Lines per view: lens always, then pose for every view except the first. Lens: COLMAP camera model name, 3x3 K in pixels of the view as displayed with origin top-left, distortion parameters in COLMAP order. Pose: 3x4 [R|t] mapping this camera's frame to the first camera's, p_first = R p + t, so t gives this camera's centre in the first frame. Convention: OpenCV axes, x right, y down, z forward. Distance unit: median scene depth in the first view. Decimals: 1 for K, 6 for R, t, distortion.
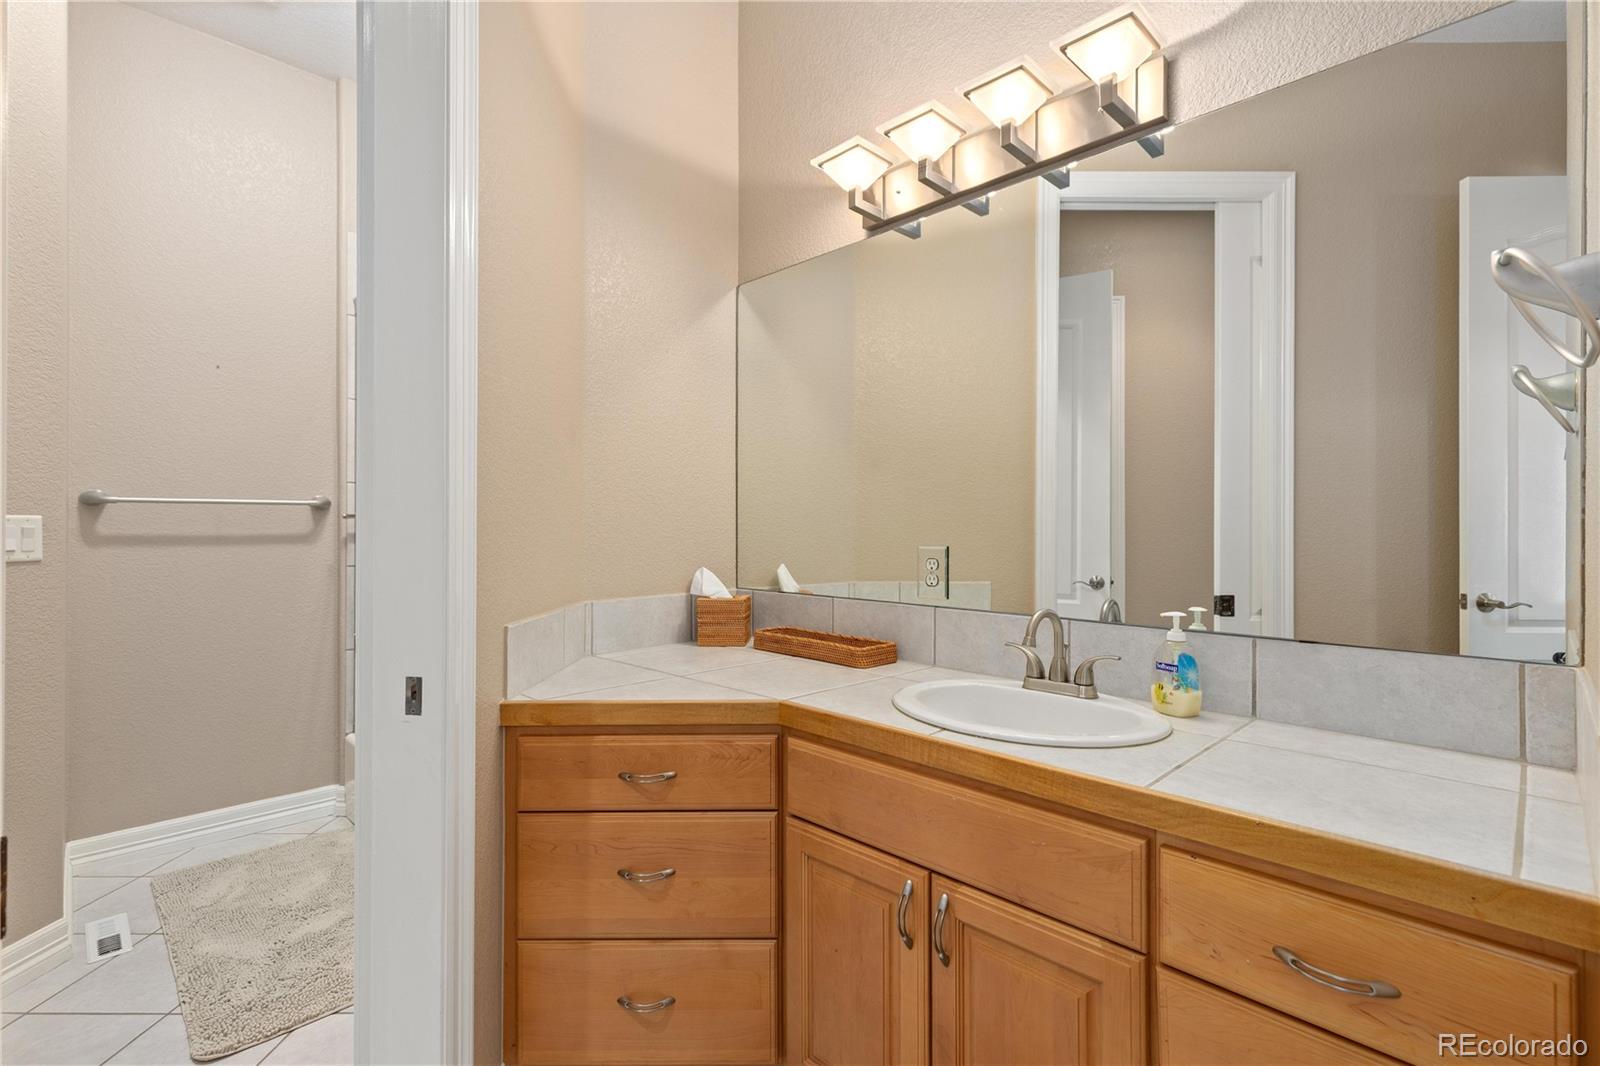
lens RADIAL K [[733.0, 0, 773.2], [0, 733.0, 530.6], [0, 0, 1]] dist [0.006171, 0.000069]
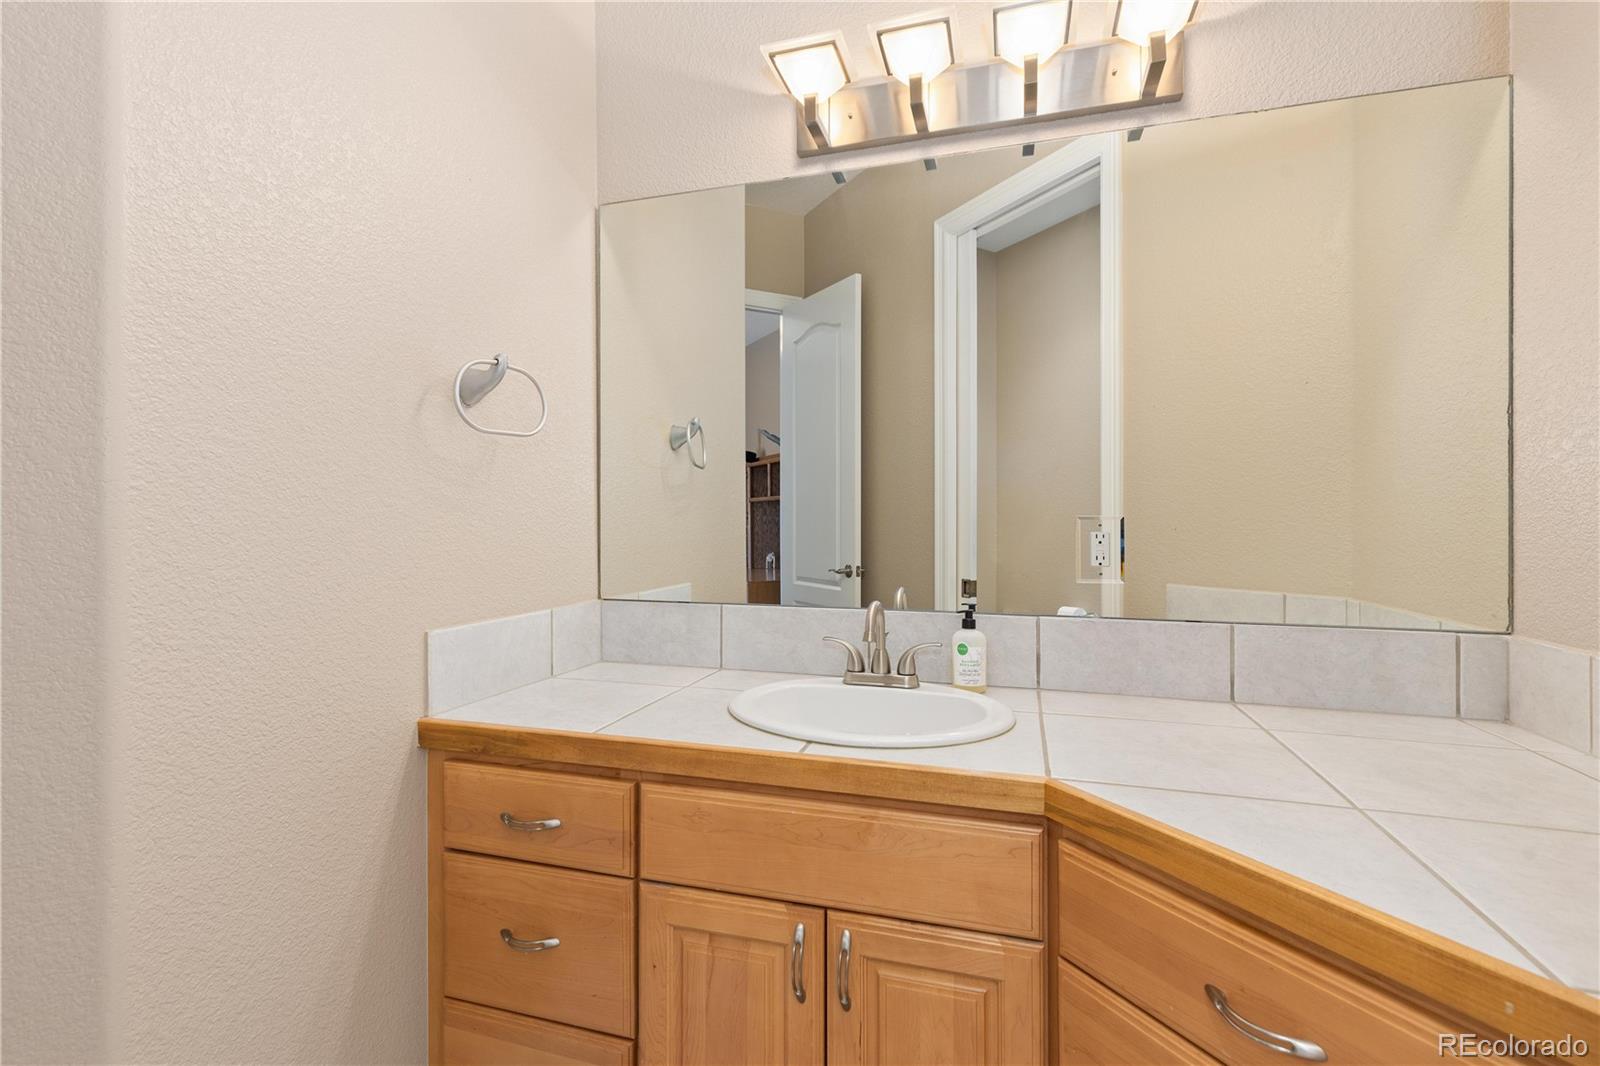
lens RADIAL K [[733.0, 0, 799.7], [0, 733.0, 522.5], [0, 0, 1]] dist [0.006171, 0.000069]
pose [[0.874839, -0.006928, 0.484364, -0.215492], [0.006931, 0.999974, 0.001784, -0.001709], [-0.484364, 0.001797, 0.874865, 0.220478]]
